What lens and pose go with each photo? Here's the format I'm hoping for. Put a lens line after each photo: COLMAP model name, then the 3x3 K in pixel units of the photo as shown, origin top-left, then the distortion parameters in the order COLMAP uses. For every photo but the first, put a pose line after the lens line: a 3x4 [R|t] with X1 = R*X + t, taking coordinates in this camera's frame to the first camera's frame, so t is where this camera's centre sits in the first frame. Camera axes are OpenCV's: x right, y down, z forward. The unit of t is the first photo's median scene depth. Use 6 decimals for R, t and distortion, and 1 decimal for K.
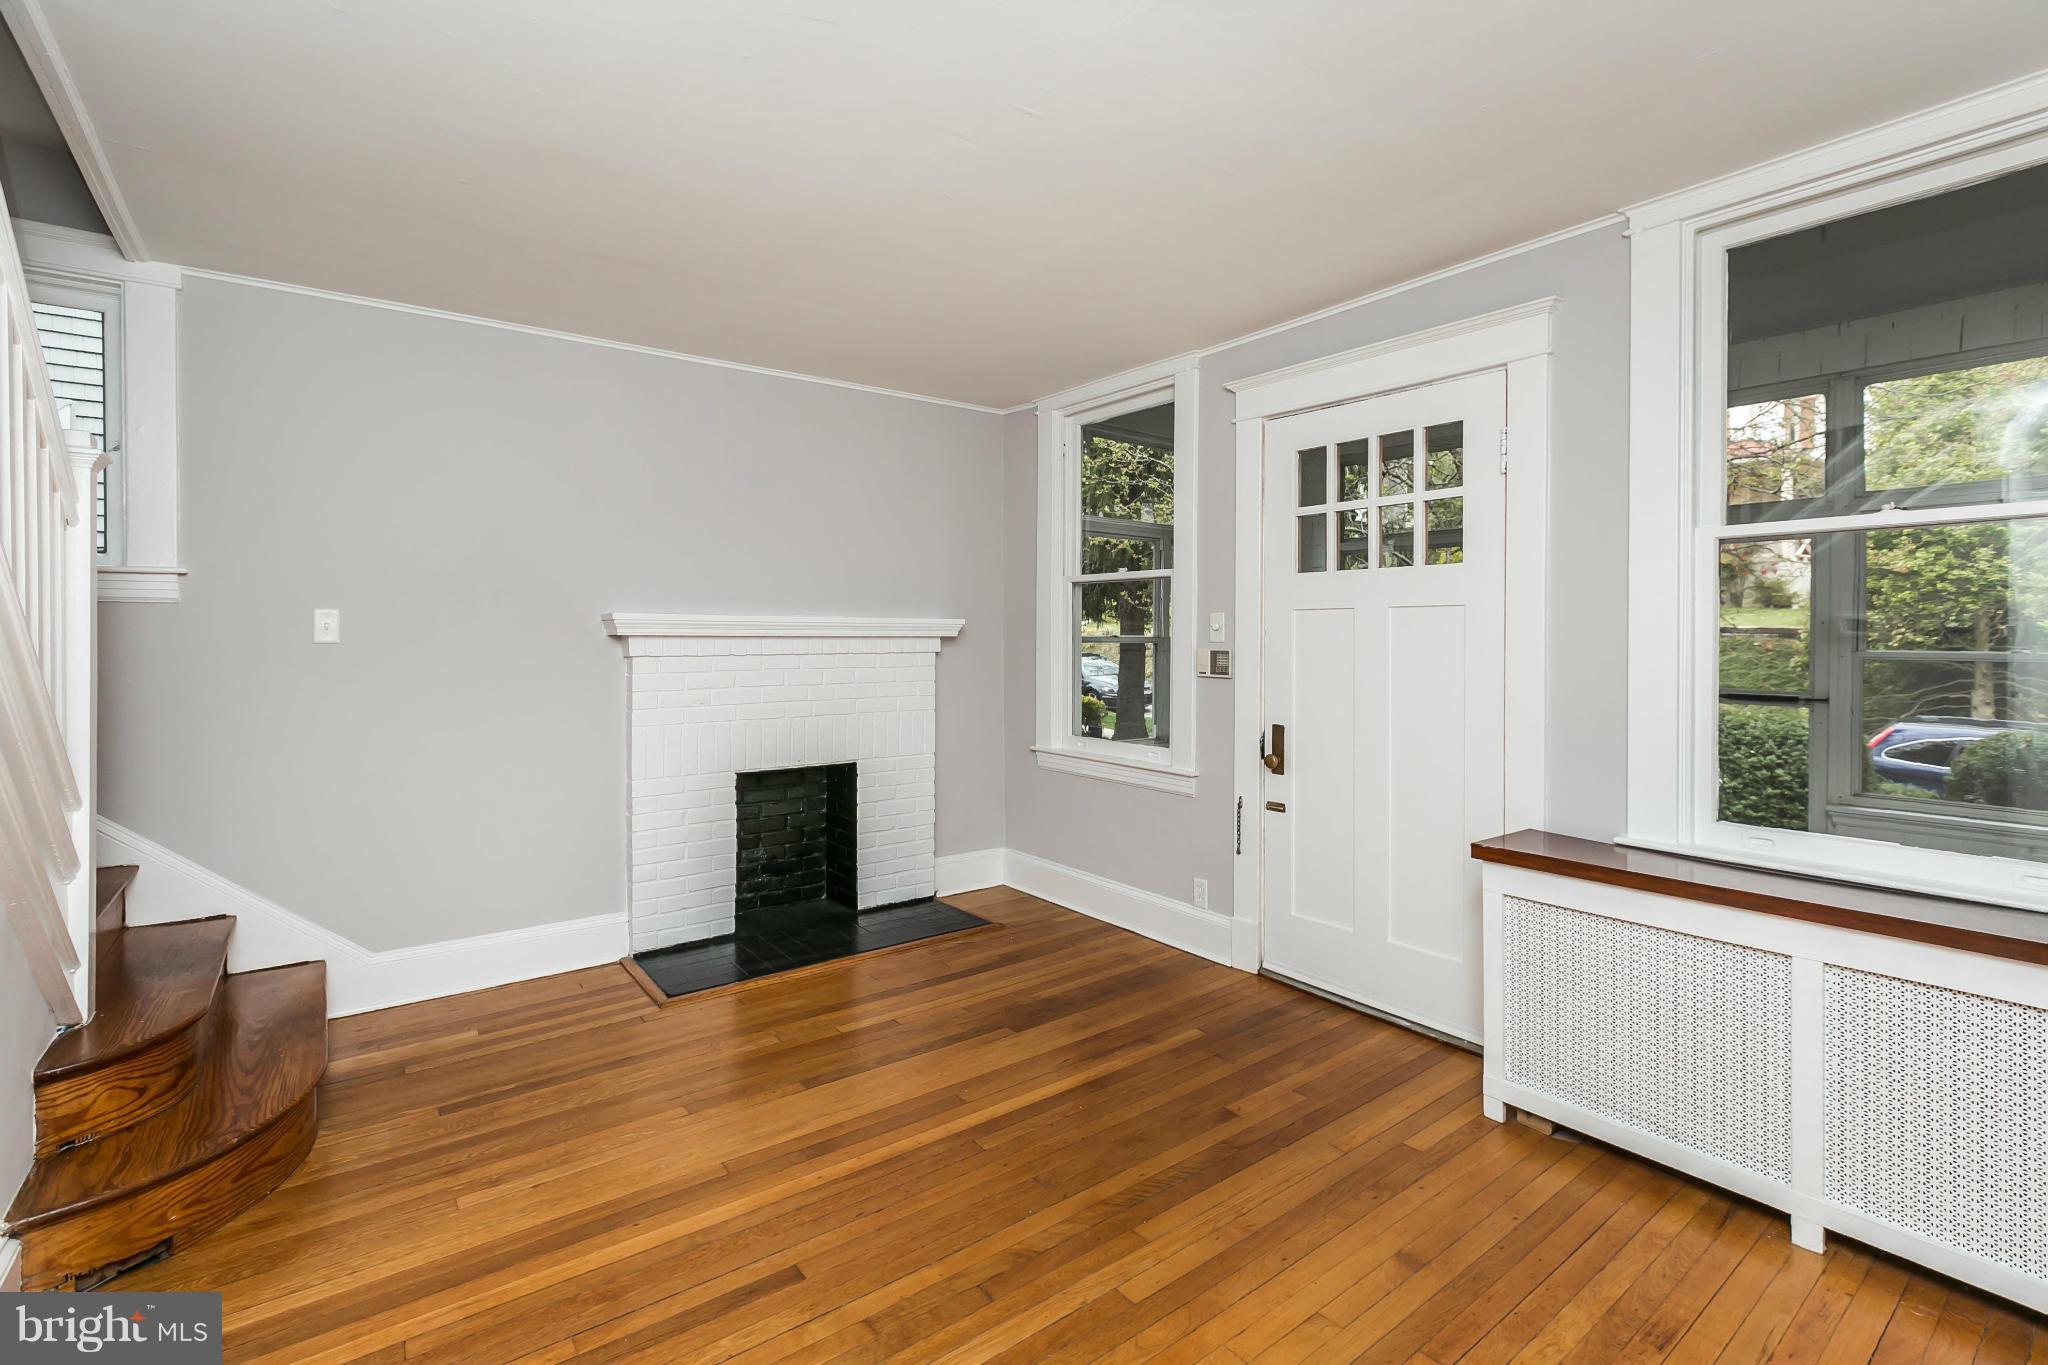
lens RADIAL K [[936.4, 0, 1023.6], [0, 936.4, 677.5], [0, 0, 1]] dist [-0.000342, -0.000366]
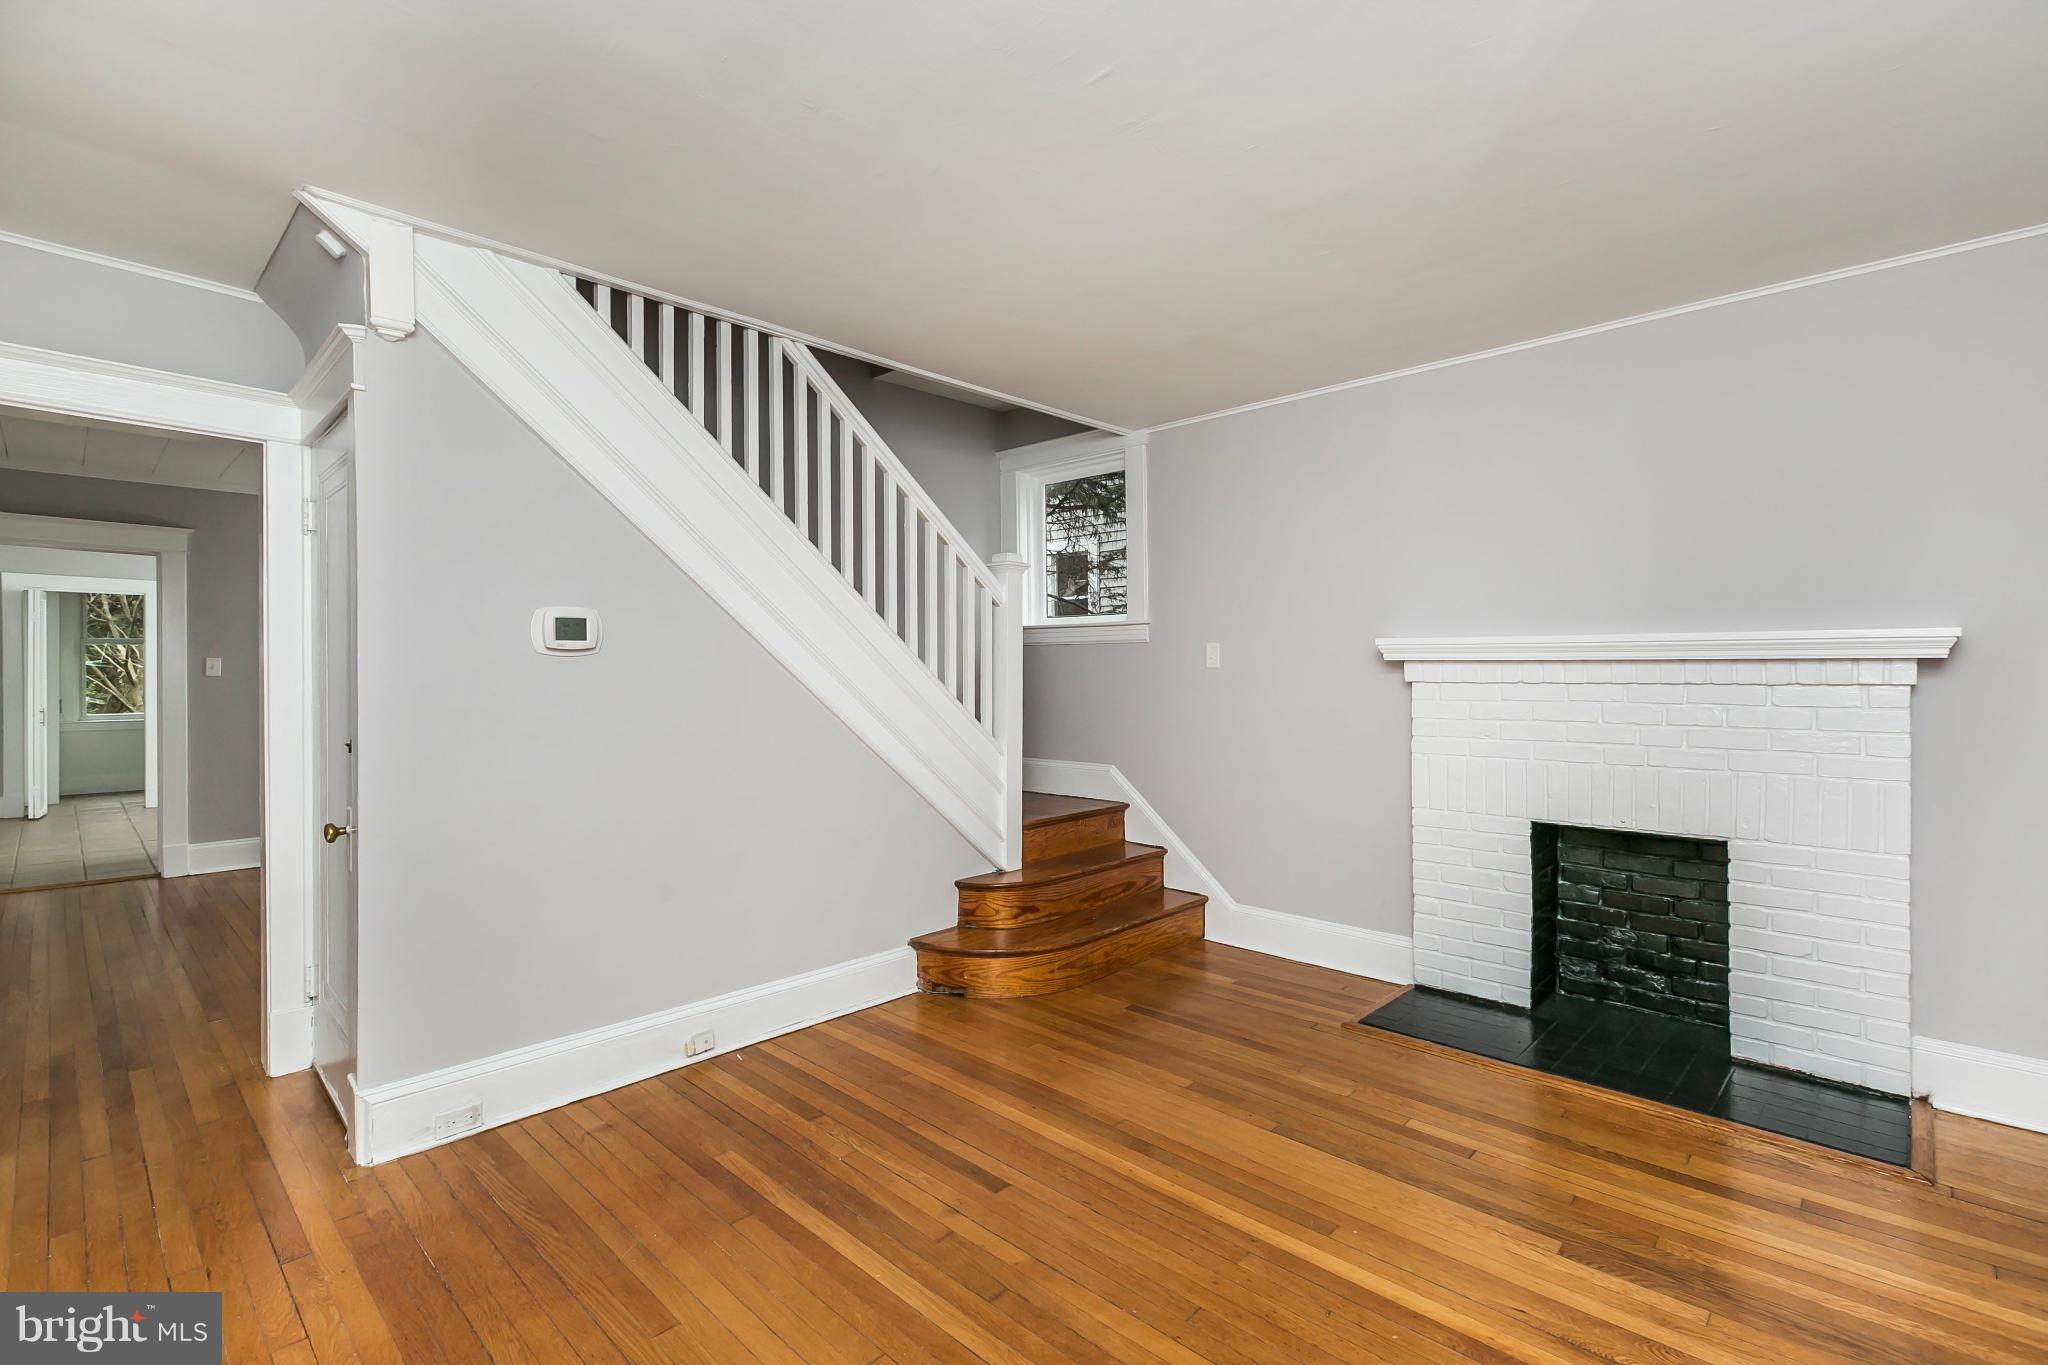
lens RADIAL K [[936.4, 0, 1023.6], [0, 936.4, 677.5], [0, 0, 1]] dist [-0.000342, -0.000366]
pose [[0.151881, 0.006435, -0.988378, 0.502492], [-0.045312, 0.998973, -0.000459, -0.007704], [0.987360, 0.044855, 0.152016, 0.437939]]
